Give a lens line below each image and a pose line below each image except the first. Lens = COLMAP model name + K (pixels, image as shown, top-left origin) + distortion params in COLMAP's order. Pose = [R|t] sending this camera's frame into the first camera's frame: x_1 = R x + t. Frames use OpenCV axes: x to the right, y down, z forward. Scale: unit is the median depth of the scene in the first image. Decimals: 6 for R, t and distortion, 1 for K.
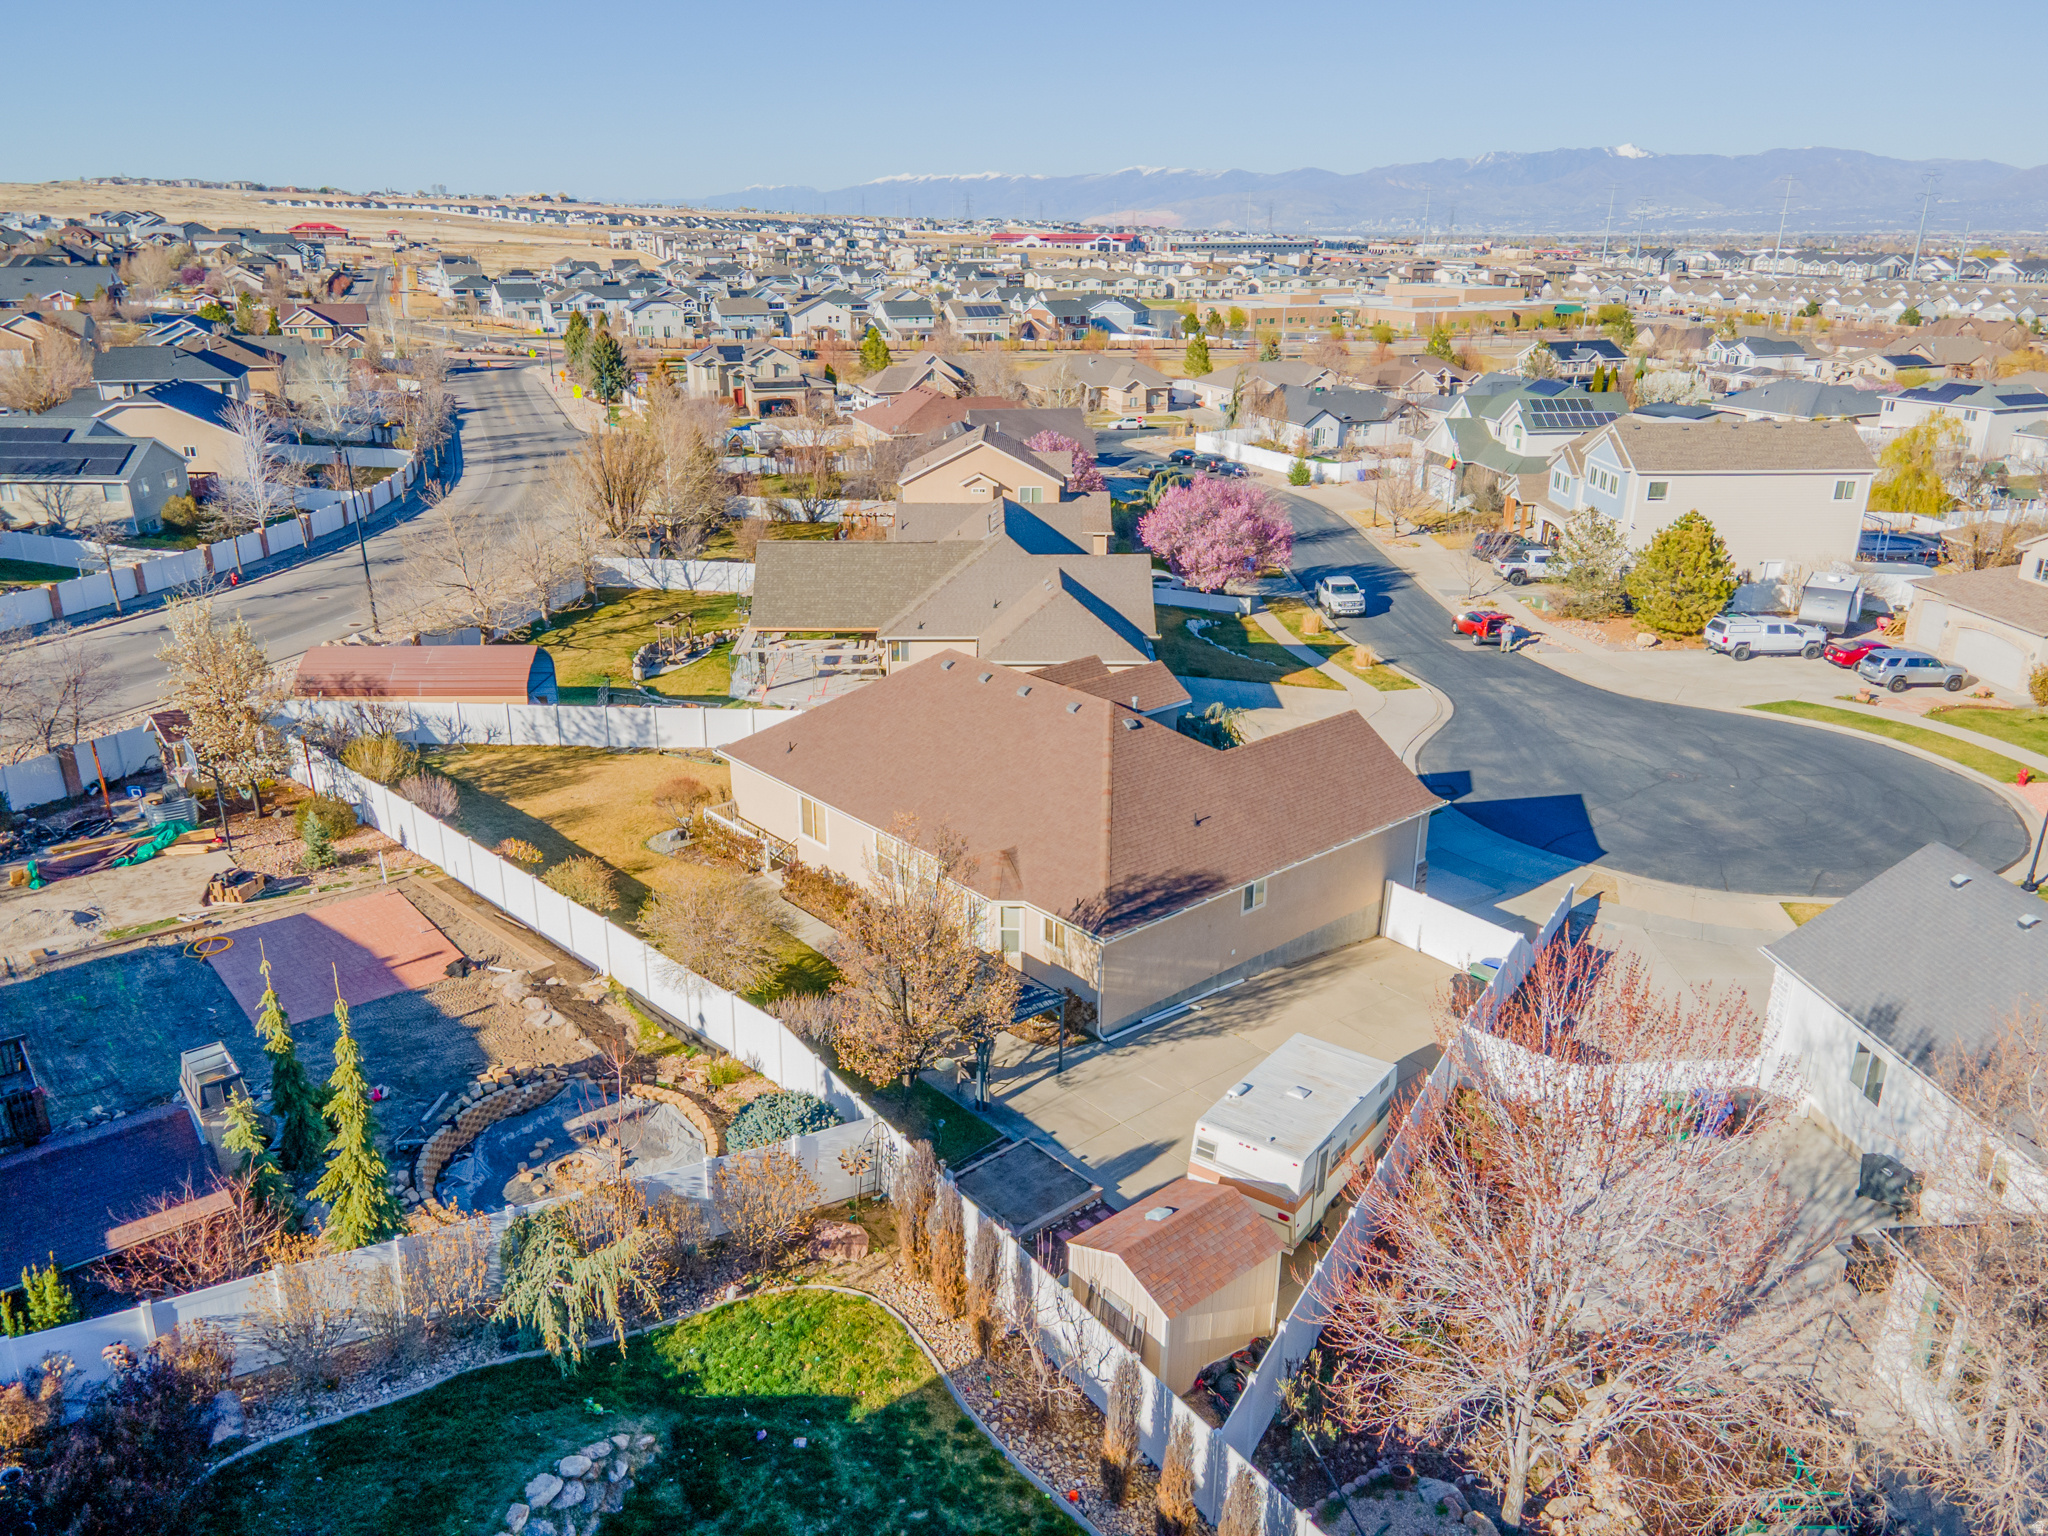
lens RADIAL K [[1489.1, 0, 1024.0], [0, 1489.1, 768.0], [0, 0, 1]] dist [0.005332, 0.035053]
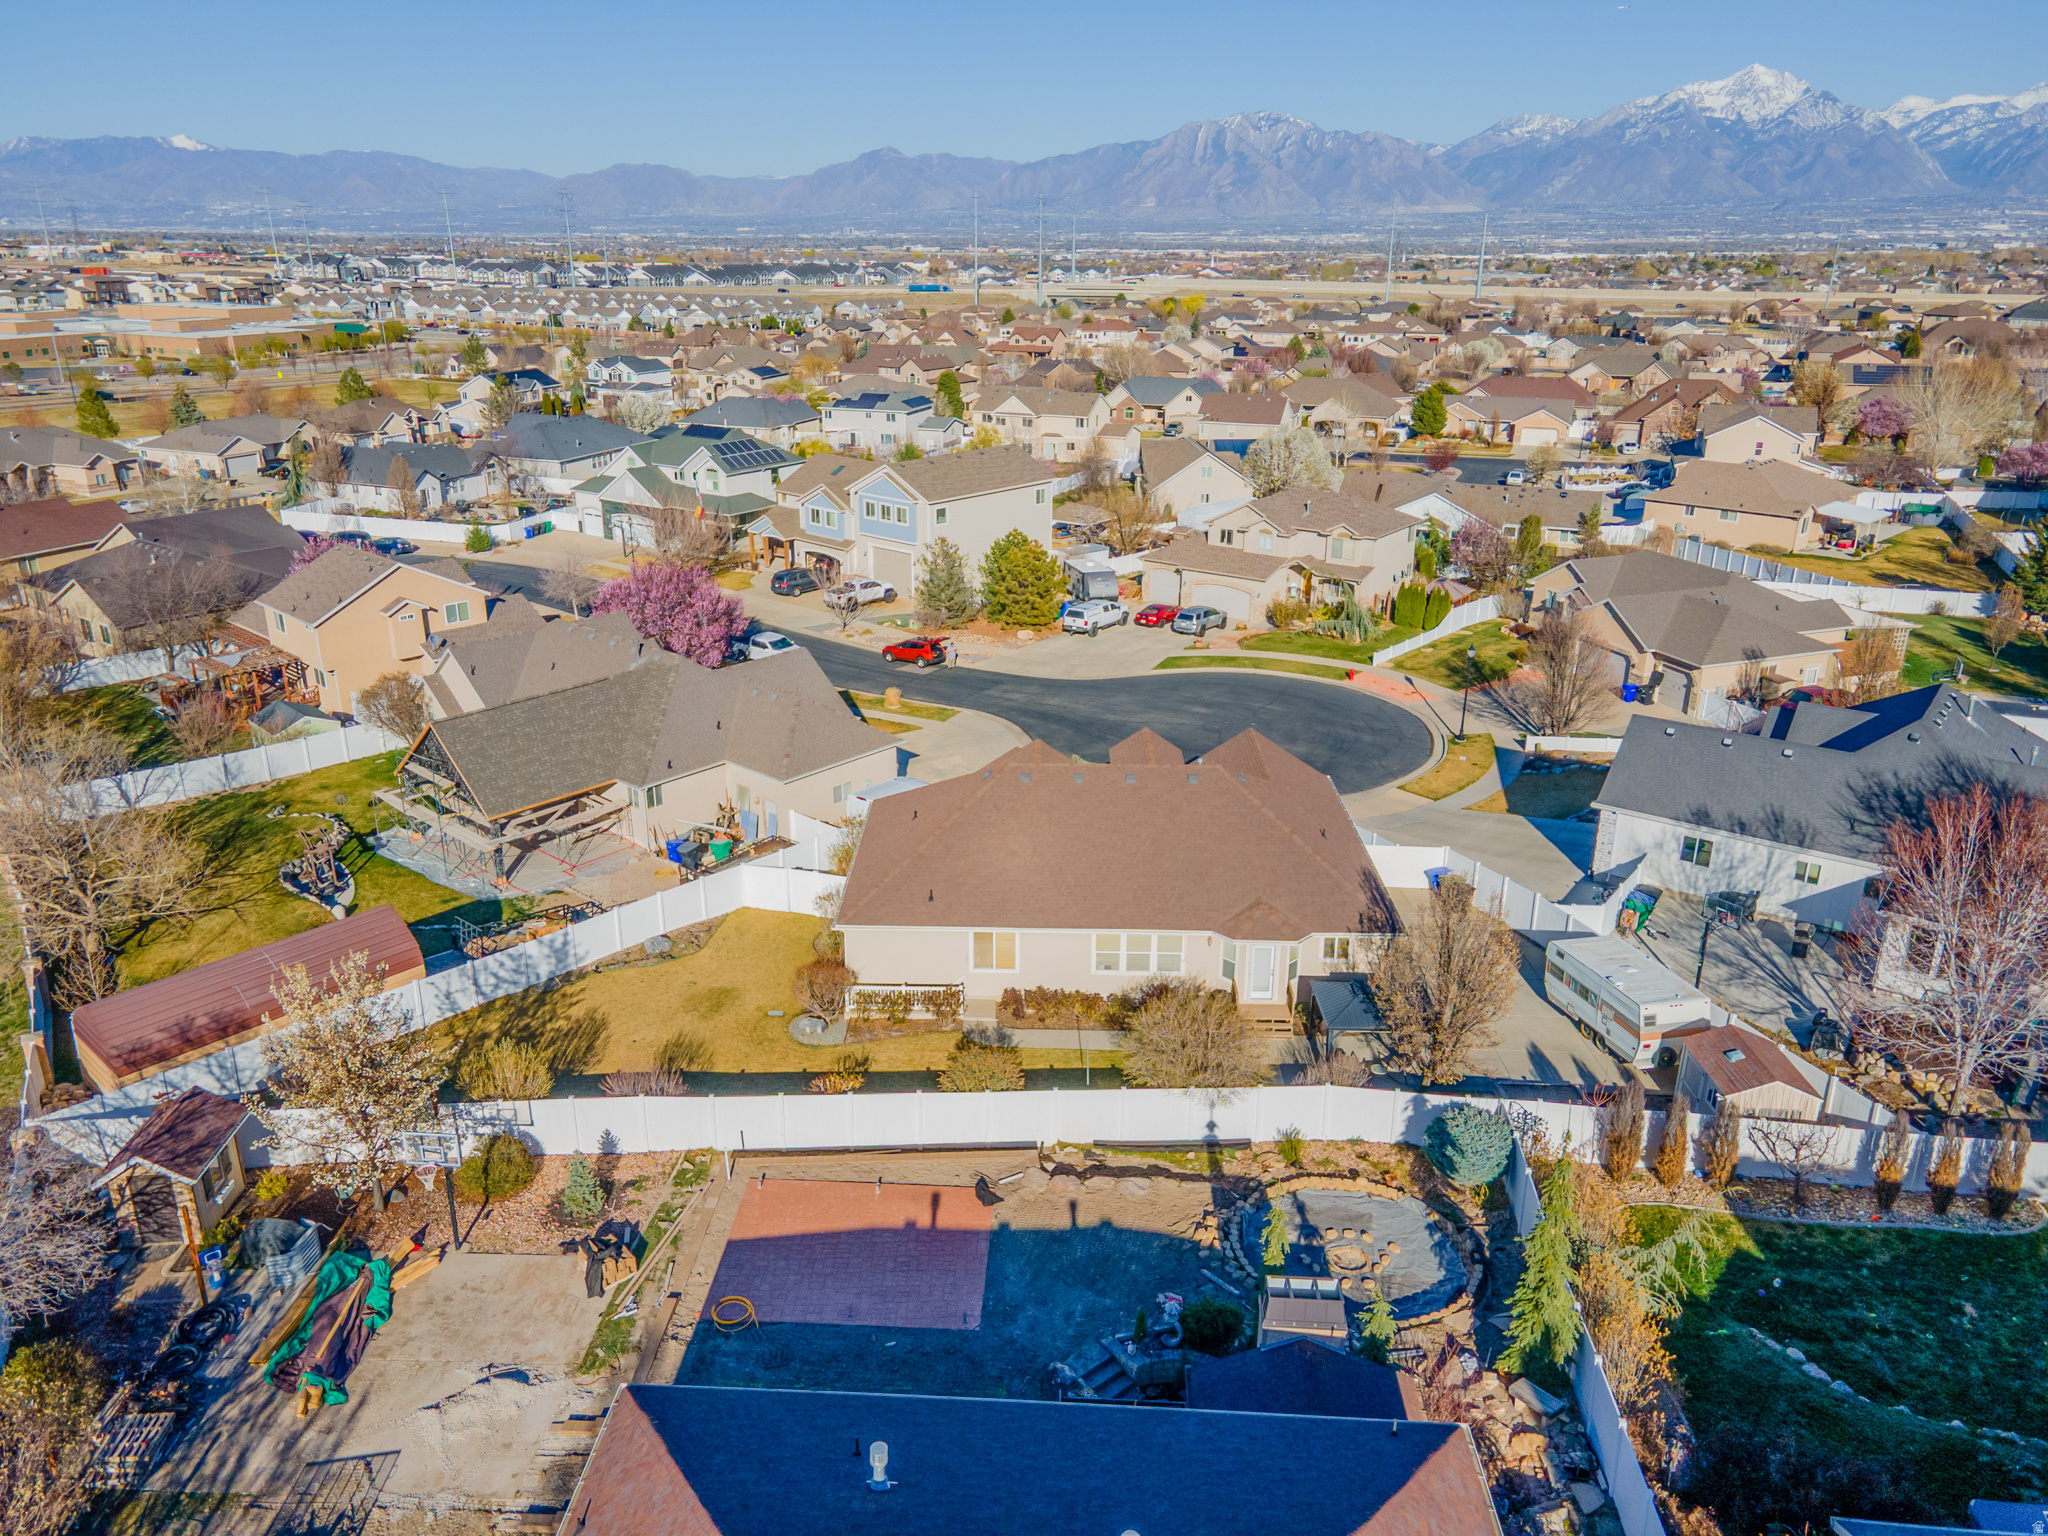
lens RADIAL K [[1457.9, 0, 1024.0], [0, 1457.9, 768.0], [0, 0, 1]] dist [-0.000247, 0.067573]
pose [[0.678537, -0.257284, 0.688035, -0.236279], [0.254124, 0.961038, 0.108754, -0.057930], [-0.689208, 0.101053, 0.717482, 0.068074]]
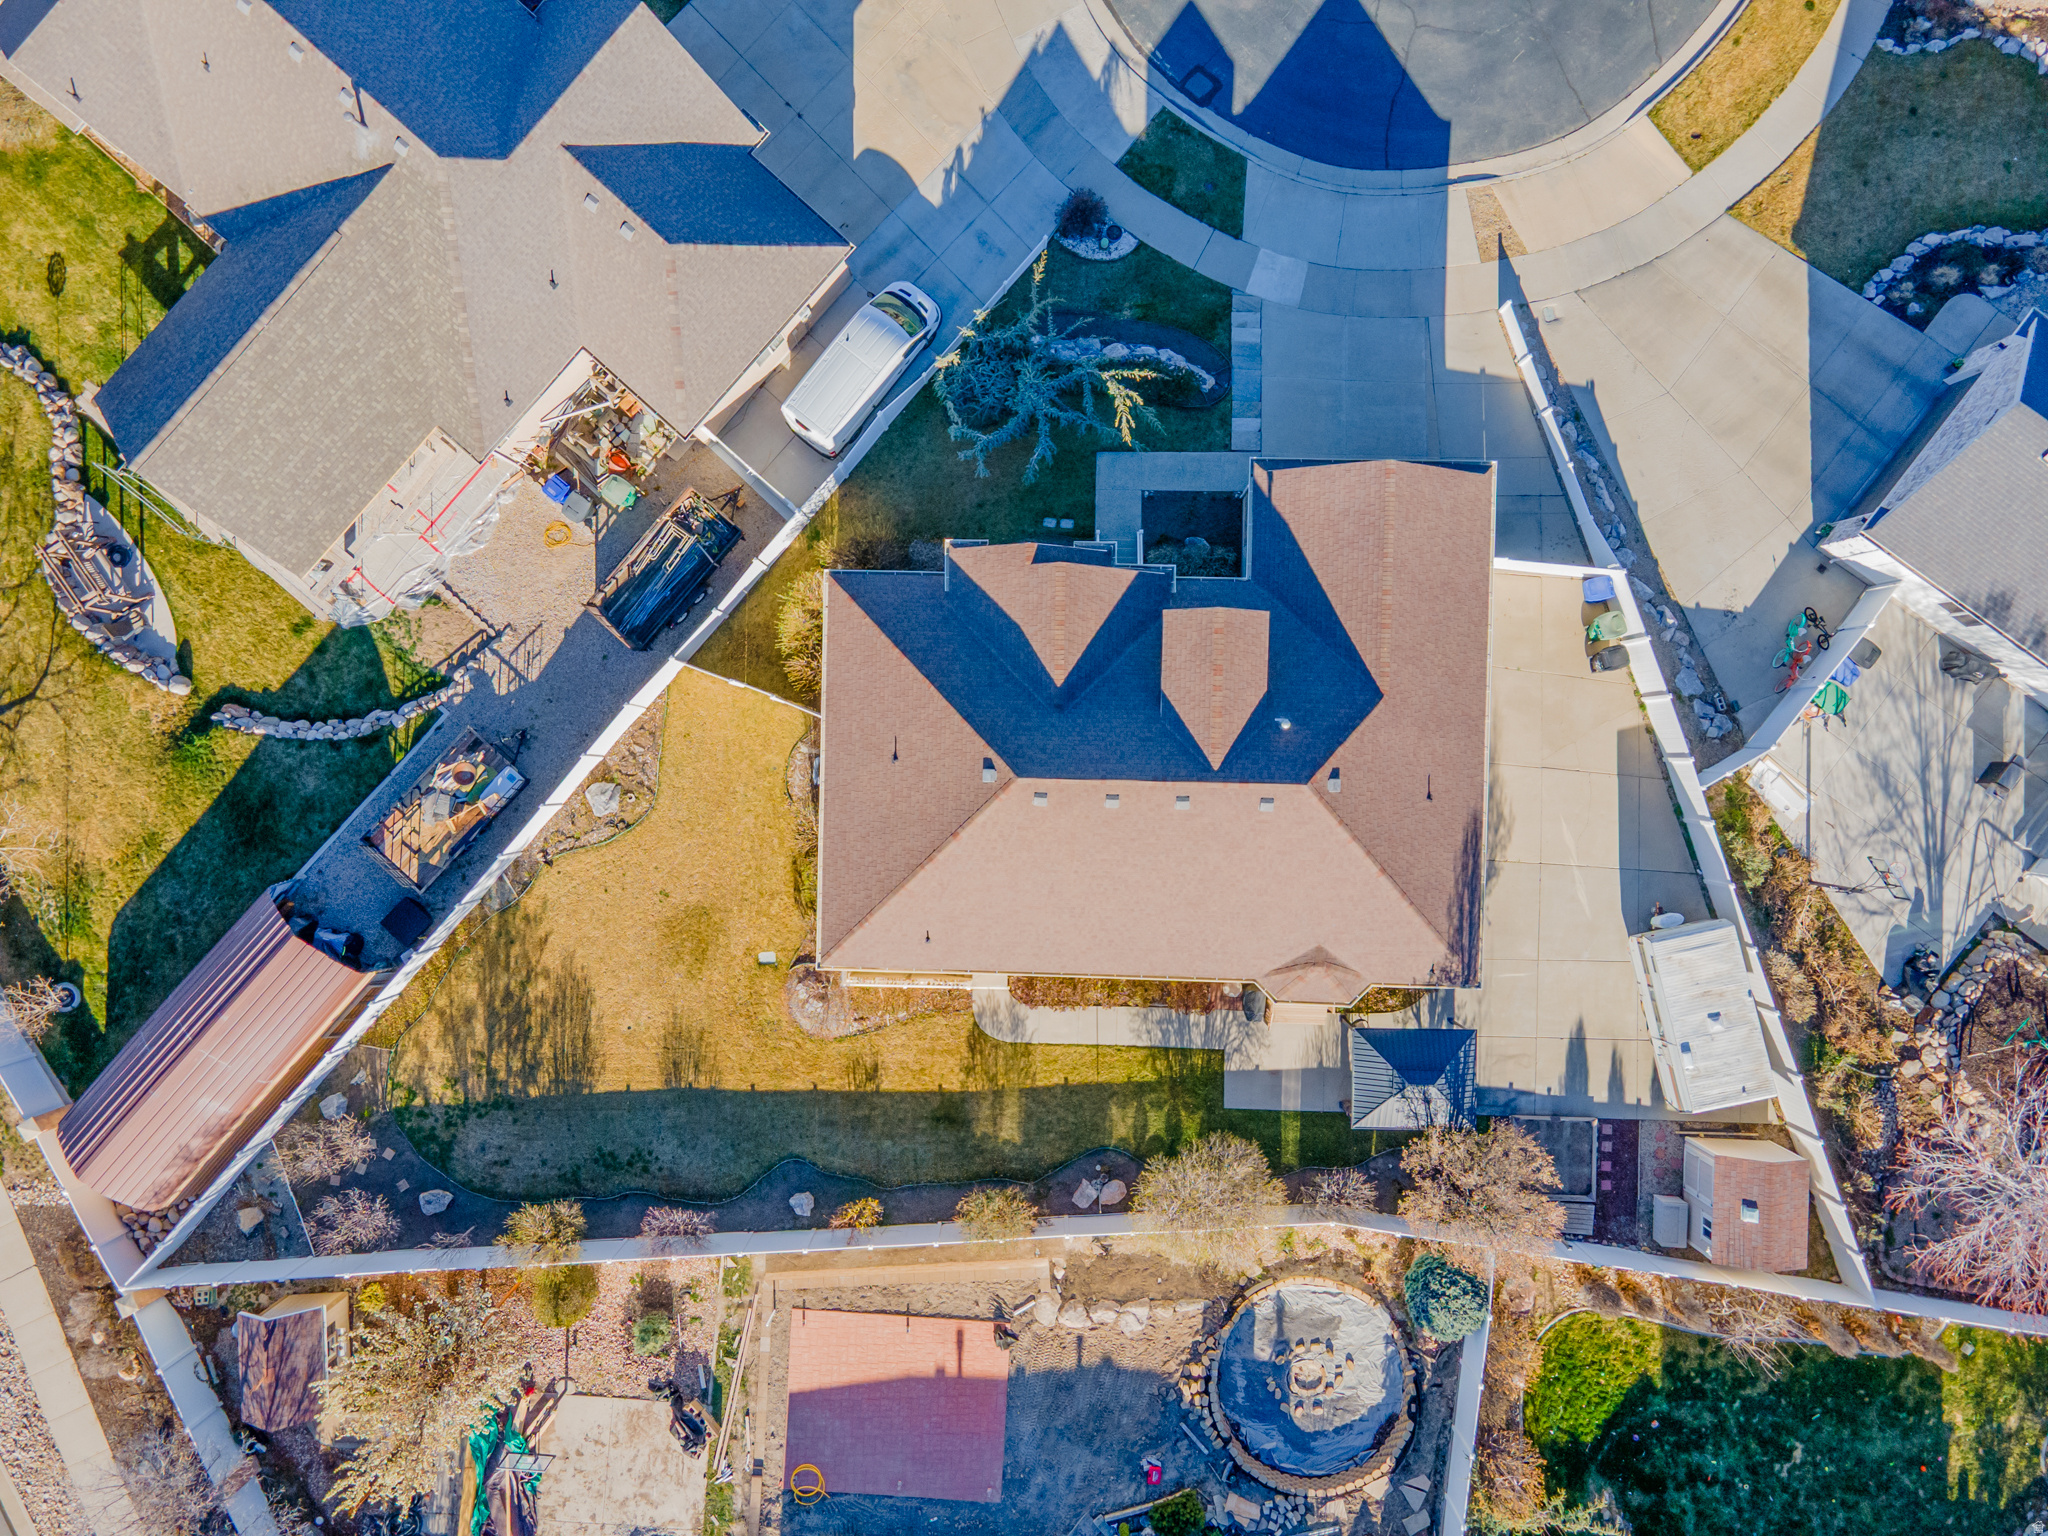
lens RADIAL K [[1457.9, 0, 1024.0], [0, 1457.9, 768.0], [0, 0, 1]] dist [-0.000247, 0.067573]
pose [[0.683792, -0.729575, -0.012208, -0.011532], [0.269278, 0.236760, 0.933506, -0.244492], [-0.678173, -0.641611, 0.358353, 0.217884]]
